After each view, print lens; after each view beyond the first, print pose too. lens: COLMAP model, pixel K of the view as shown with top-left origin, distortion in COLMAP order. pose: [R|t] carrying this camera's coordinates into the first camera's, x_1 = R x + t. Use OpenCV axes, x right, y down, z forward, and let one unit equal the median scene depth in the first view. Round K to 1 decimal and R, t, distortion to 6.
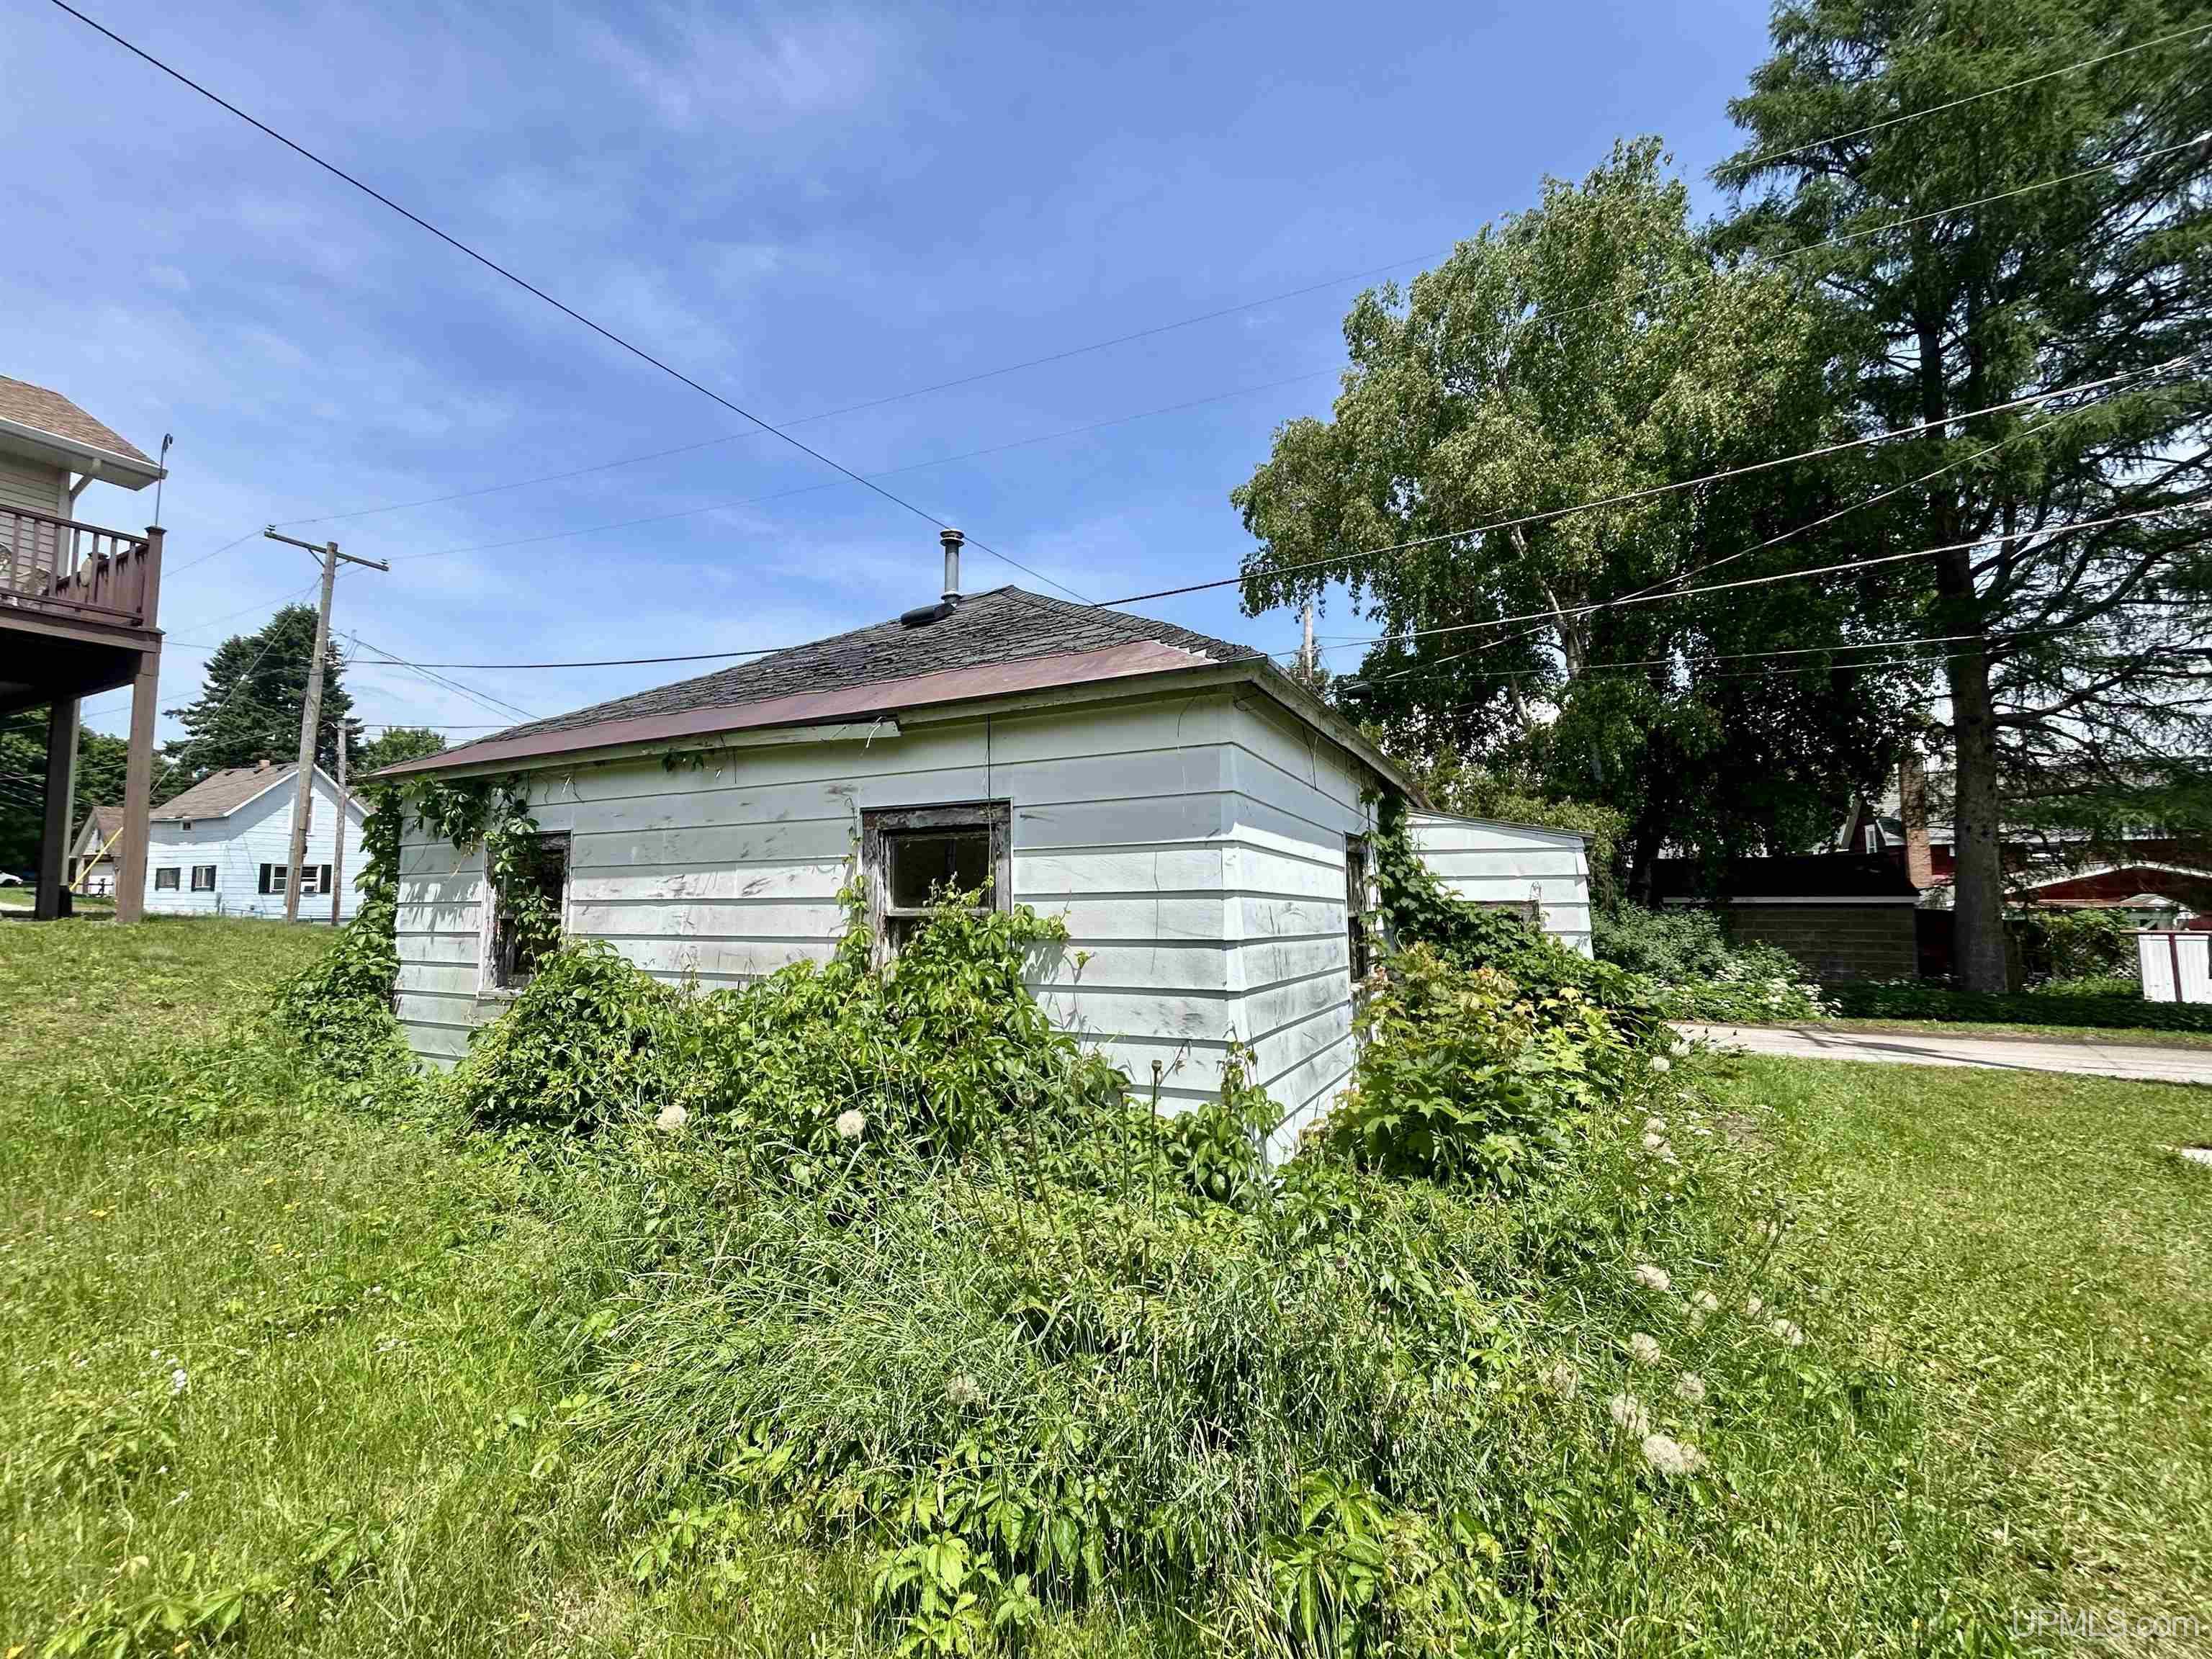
lens RADIAL K [[902.3, 0, 1103.0], [0, 902.3, 822.9], [0, 0, 1]] dist [0.001409, 0.000193]
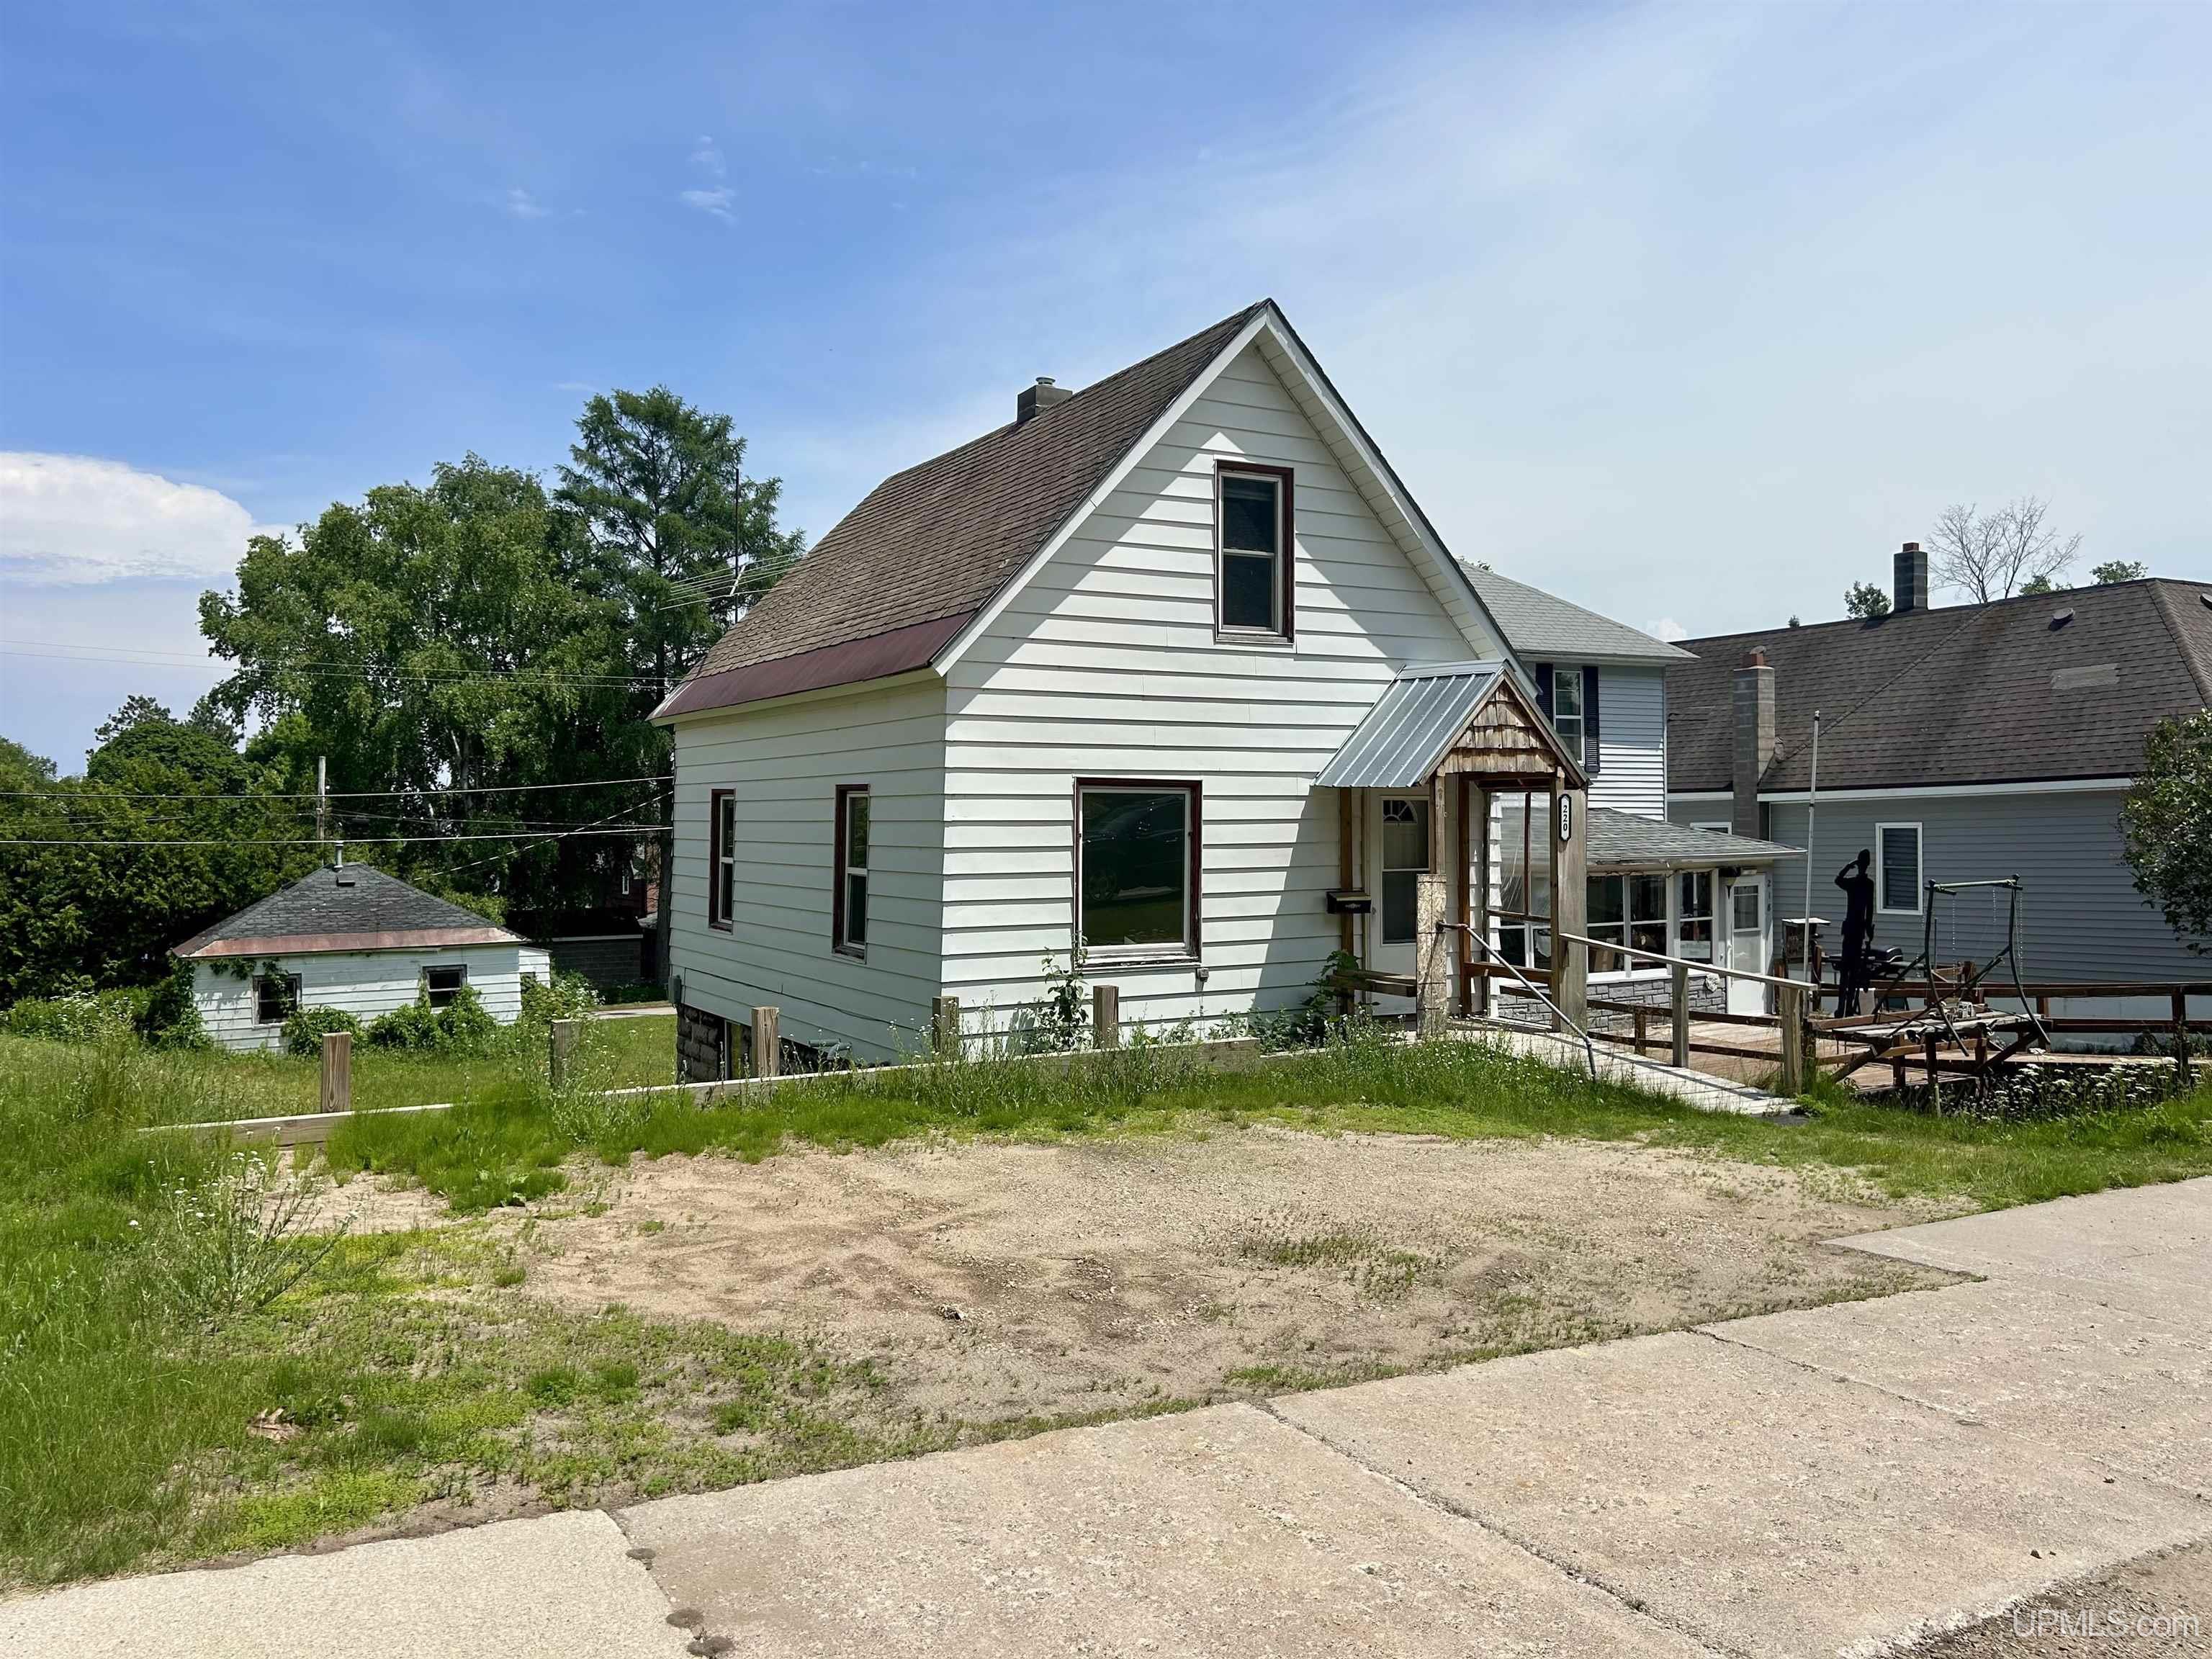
lens RADIAL K [[1681.9, 0, 1106.7], [0, 1681.9, 824.2], [0, 0, 1]] dist [0.003002, 0.000821]
pose [[0.560965, 0.003397, 0.827833, -3.928096], [-0.056777, 0.997795, 0.034379, -0.891669], [-0.825890, -0.066287, 0.559921, -4.723928]]
